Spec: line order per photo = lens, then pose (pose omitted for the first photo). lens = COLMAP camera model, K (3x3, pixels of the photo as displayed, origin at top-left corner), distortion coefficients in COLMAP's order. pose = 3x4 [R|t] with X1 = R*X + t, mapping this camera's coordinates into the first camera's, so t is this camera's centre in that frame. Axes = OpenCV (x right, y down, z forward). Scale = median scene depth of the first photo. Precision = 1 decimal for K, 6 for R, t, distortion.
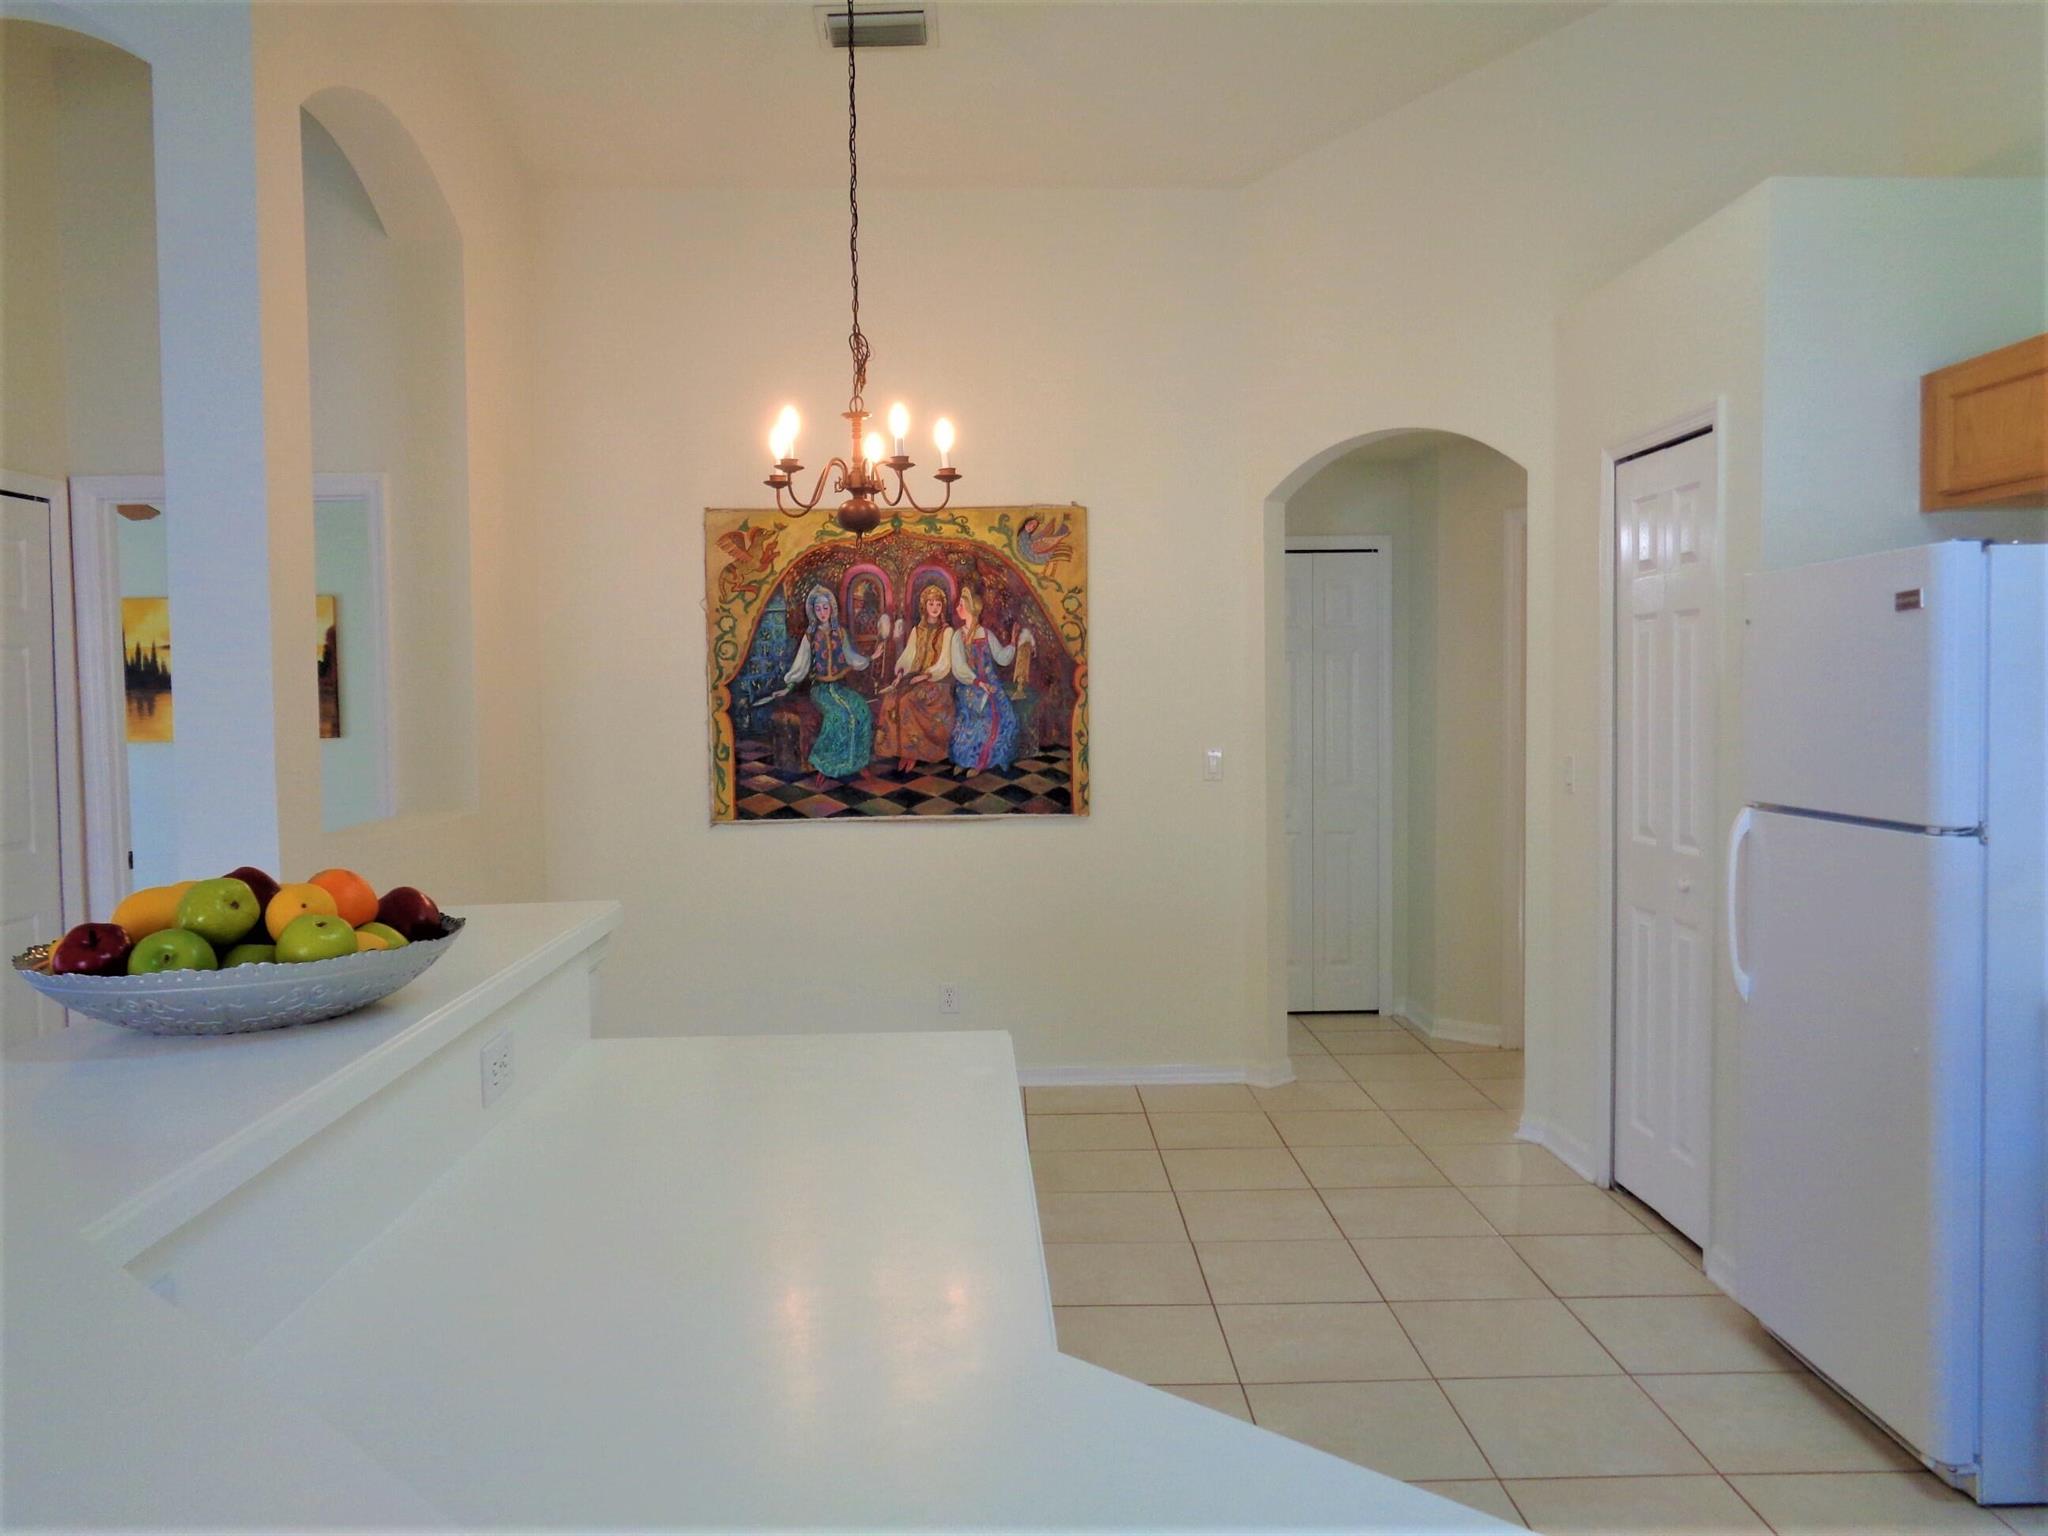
lens RADIAL K [[1536.5, 0, 1029.6], [0, 1536.5, 775.2], [0, 0, 1]] dist [-0.001701, 0.002240]
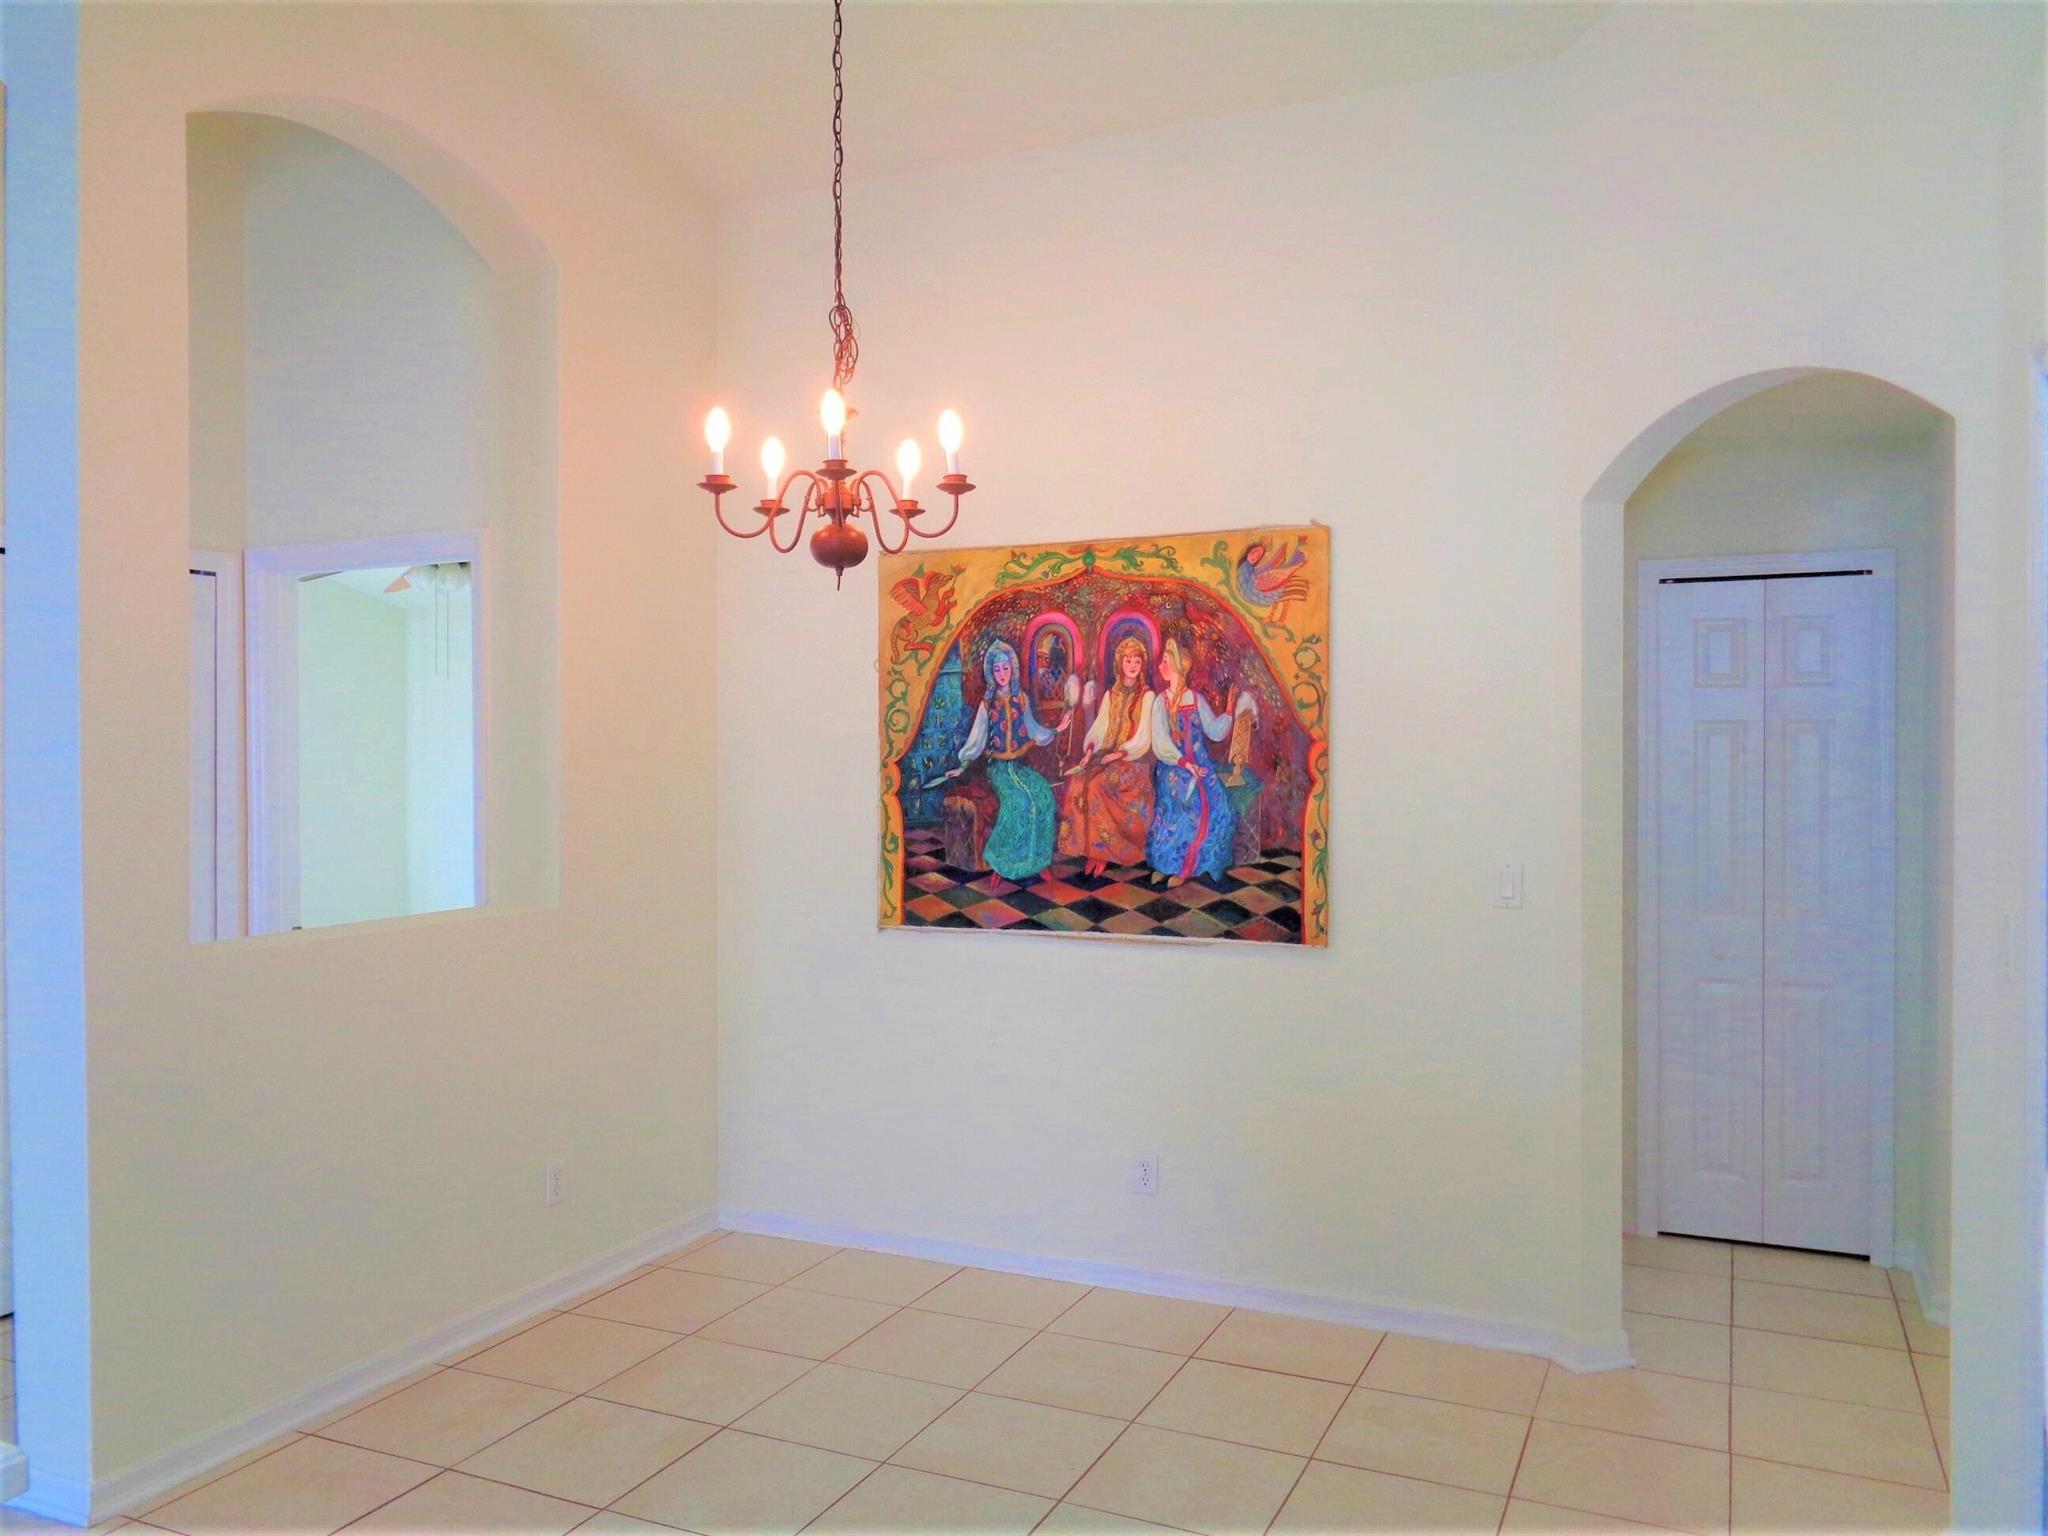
lens RADIAL K [[1536.5, 0, 1025.9], [0, 1536.5, 772.4], [0, 0, 1]] dist [-0.001701, 0.002240]
pose [[0.898261, 0.015171, -0.439201, 0.230690], [-0.033096, 0.998901, -0.033185, -0.027879], [0.438215, 0.044344, 0.897776, 0.283391]]
